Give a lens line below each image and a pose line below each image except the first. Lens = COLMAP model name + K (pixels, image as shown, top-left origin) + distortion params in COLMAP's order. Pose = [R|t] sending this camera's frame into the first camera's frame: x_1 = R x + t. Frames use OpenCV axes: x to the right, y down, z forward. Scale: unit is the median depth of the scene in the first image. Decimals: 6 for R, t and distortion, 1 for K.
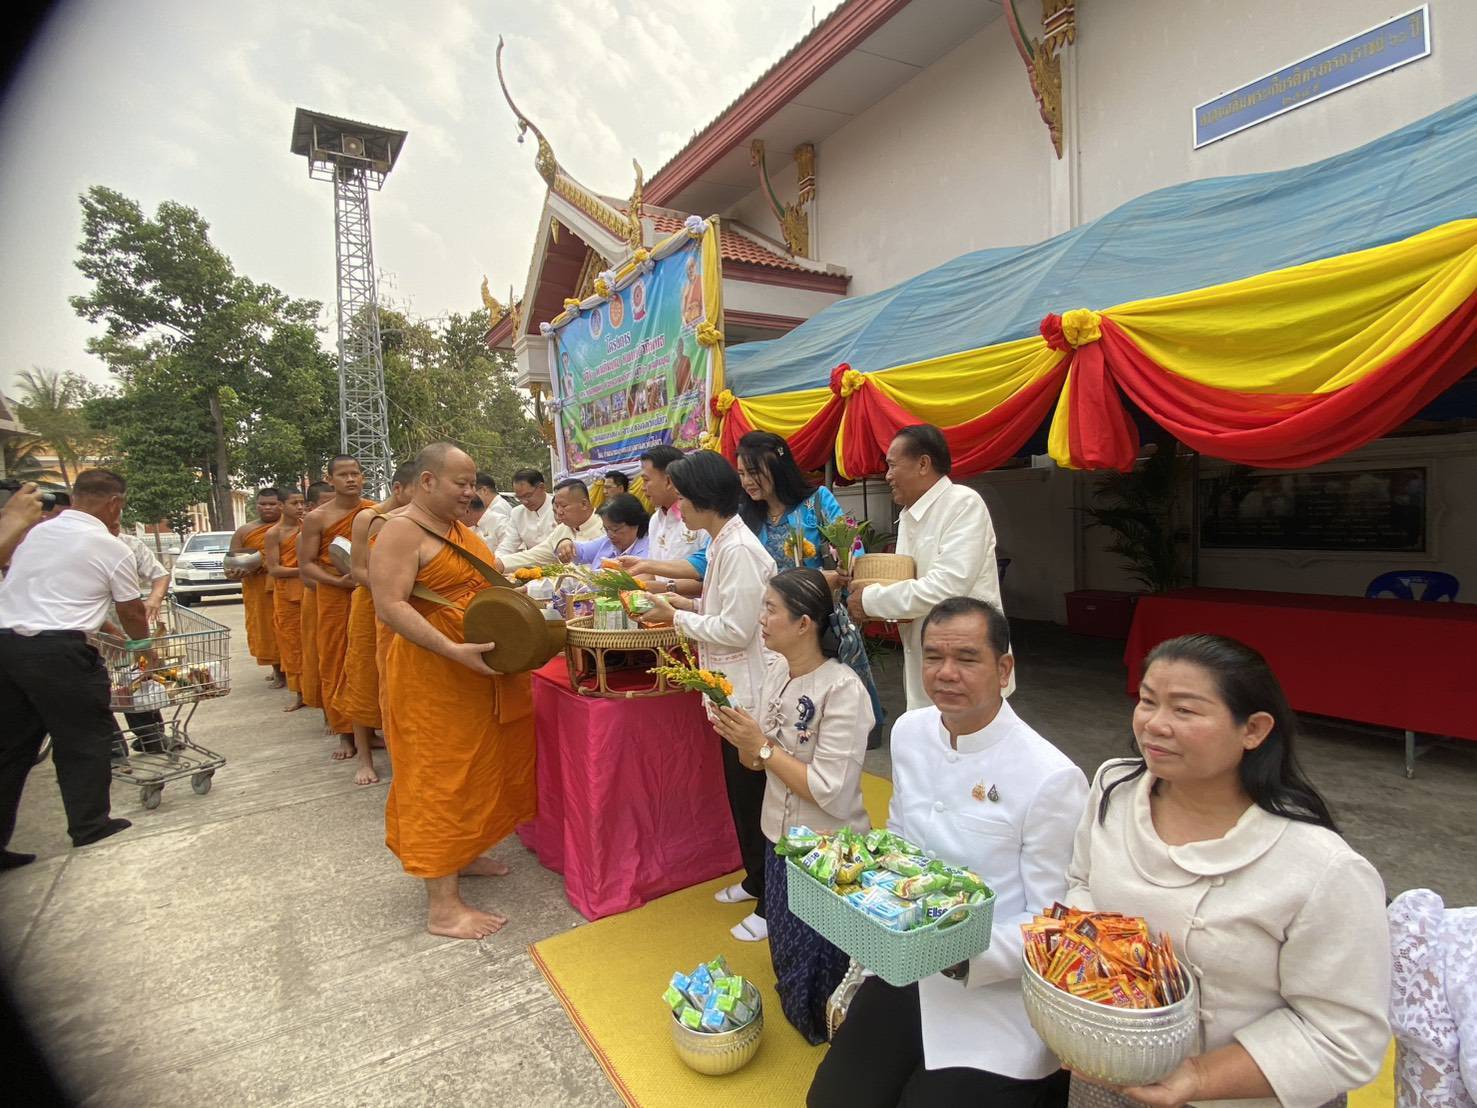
lens RADIAL K [[736.1, 0, 735.3], [0, 736.1, 562.8], [0, 0, 1]] dist [0.017633, -0.000784]
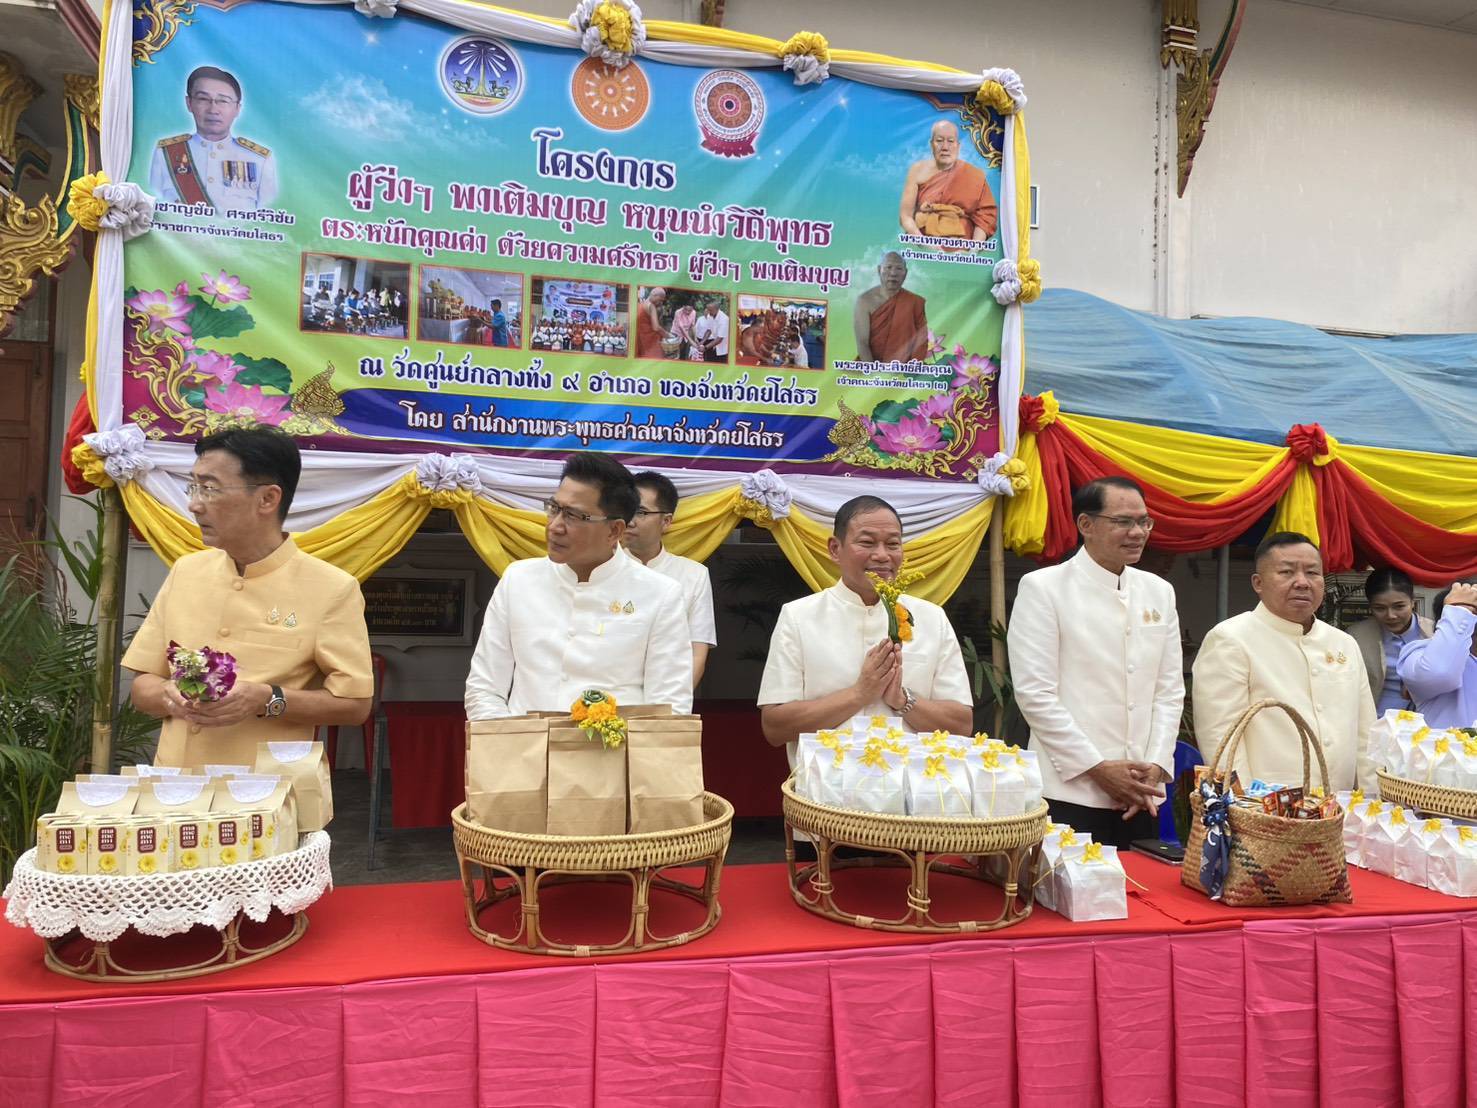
lens RADIAL K [[1125.3, 0, 727.8], [0, 1125.3, 538.4], [0, 0, 1]] dist [0.046623, -0.077474]
pose [[0.311587, 0.084033, 0.946495, -0.679198], [0.030775, 0.994667, -0.098441, -0.031110], [-0.949719, 0.059801, 0.307339, 0.725091]]
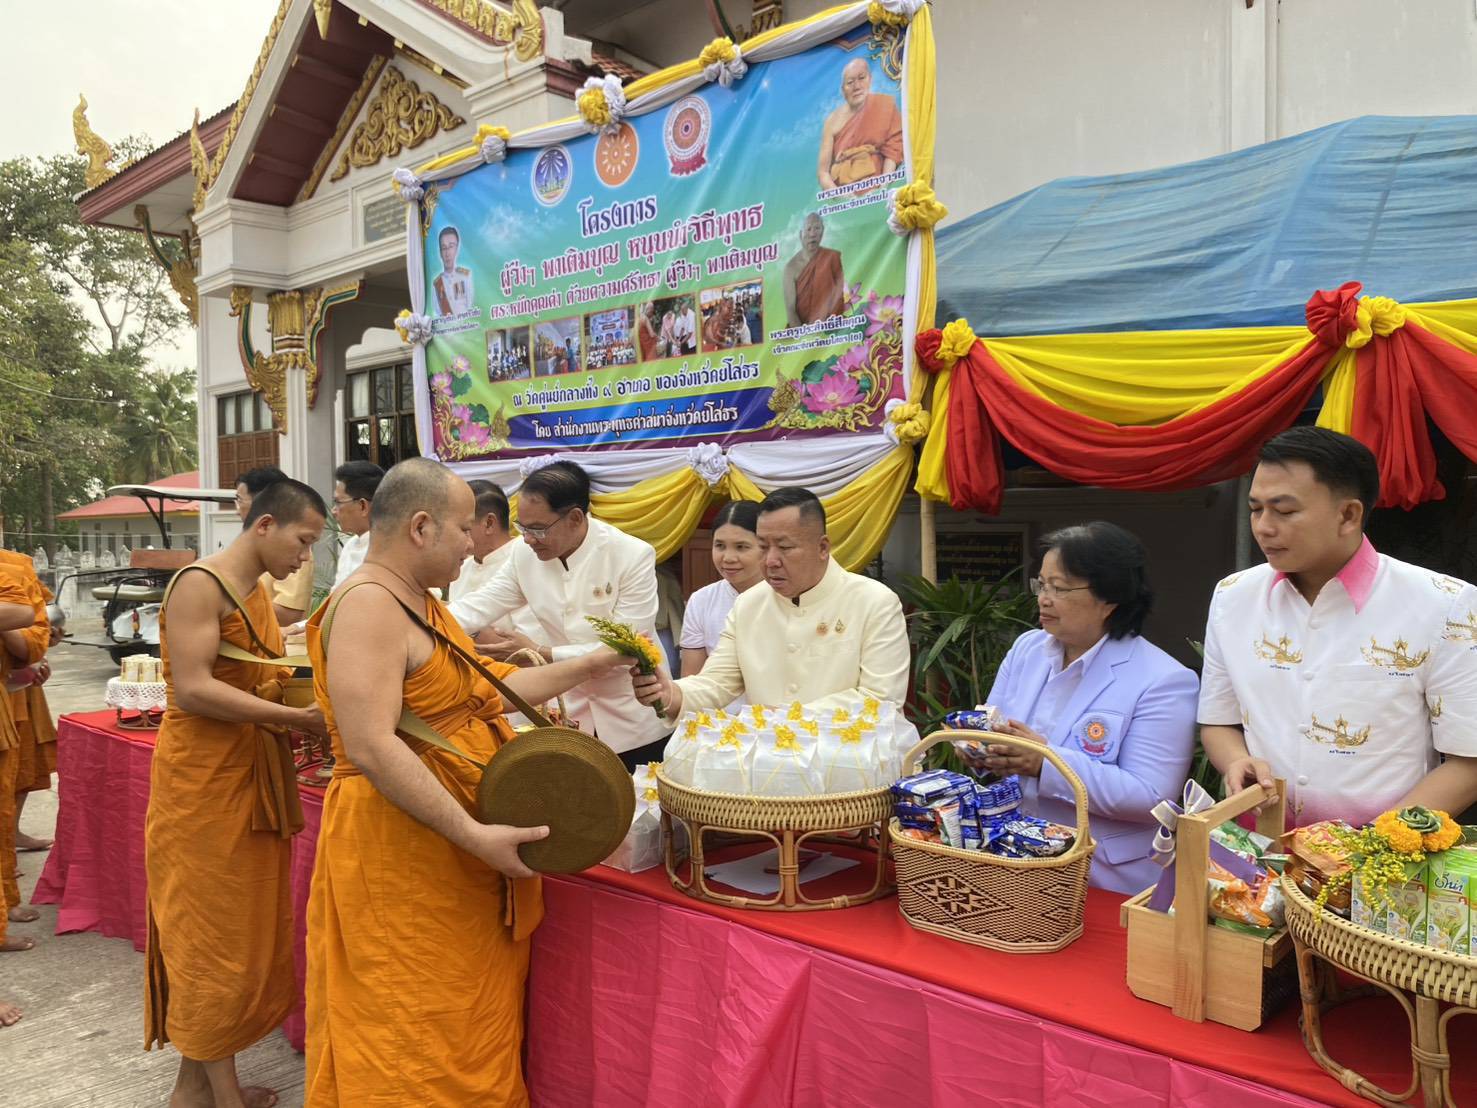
lens RADIAL K [[1125.3, 0, 727.4], [0, 1125.3, 554.4], [0, 0, 1]] dist [0.046623, -0.077474]
pose [[0.964824, 0.022644, 0.261920, -0.273545], [-0.010470, 0.998803, -0.047782, -0.024913], [-0.262689, 0.043359, 0.963906, 0.220909]]
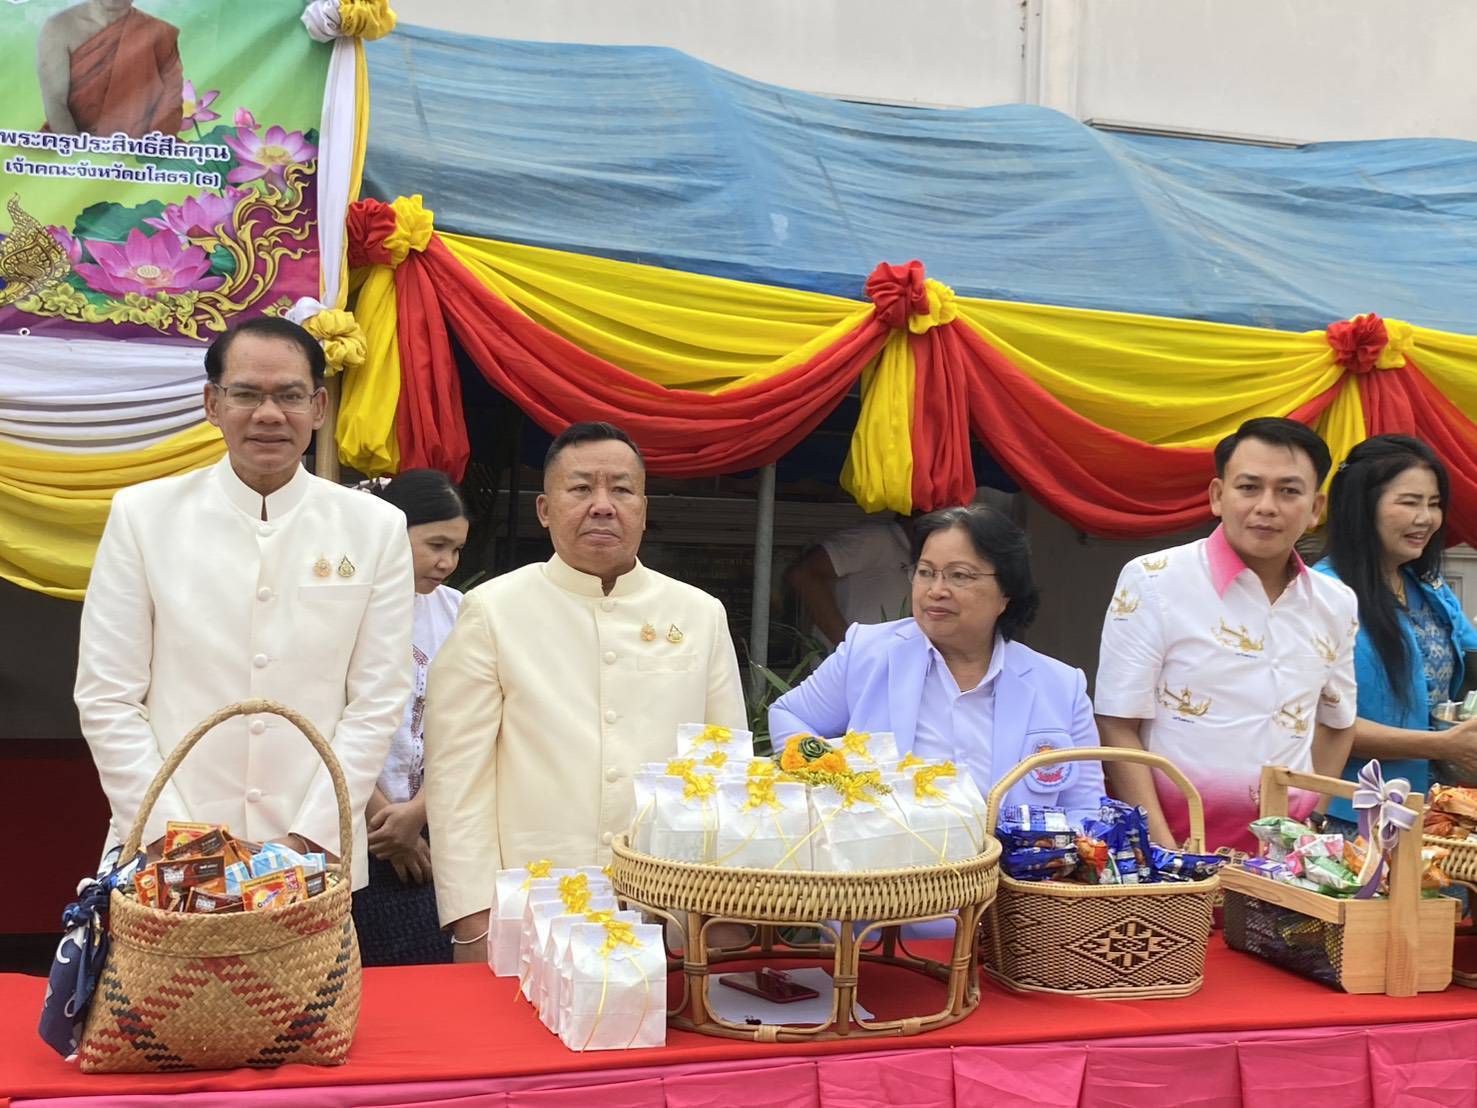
lens RADIAL K [[1755.6, 0, 748.5], [0, 1755.6, 548.4], [0, 0, 1]] dist [0.046319, 0.000000]
pose [[0.275592, 0.059576, 0.959427, -0.542189], [0.028825, 0.997117, -0.070196, -0.010451], [-0.960843, 0.047001, 0.273080, 0.479108]]
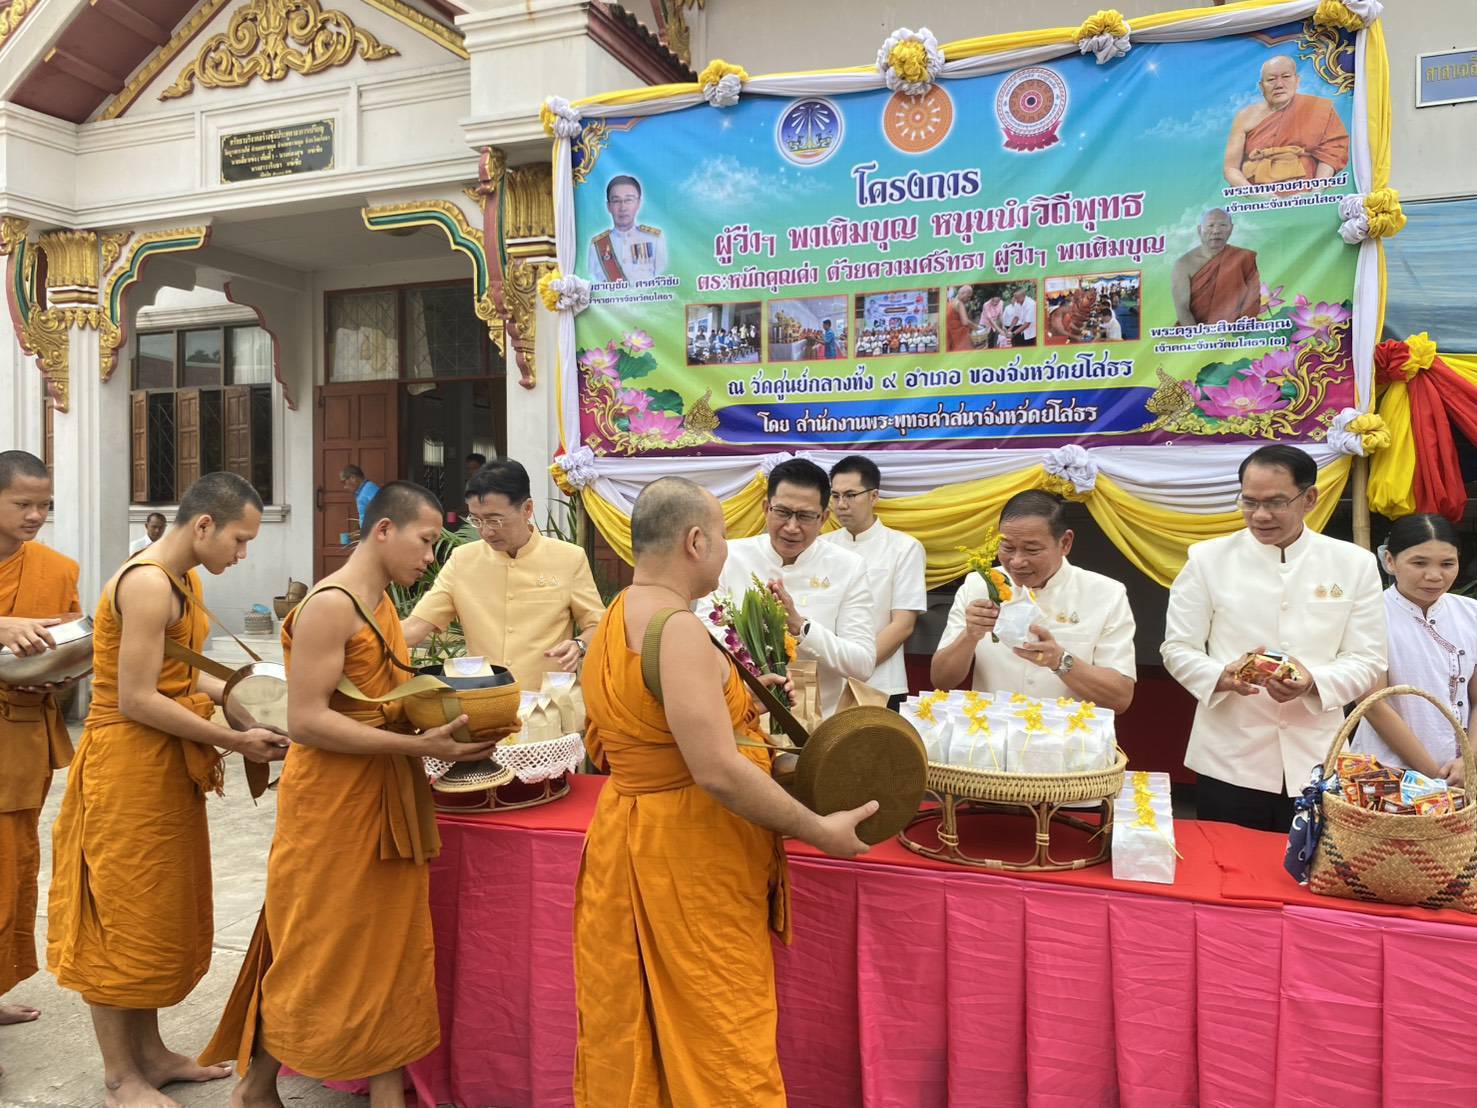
lens RADIAL K [[1125.3, 0, 729.1], [0, 1125.3, 537.5], [0, 0, 1]] dist [0.046623, -0.077474]
pose [[0.798533, 0.035070, 0.600929, -0.636261], [0.008839, 0.997511, -0.069960, -0.032449], [-0.601886, 0.061177, 0.796235, 0.503117]]
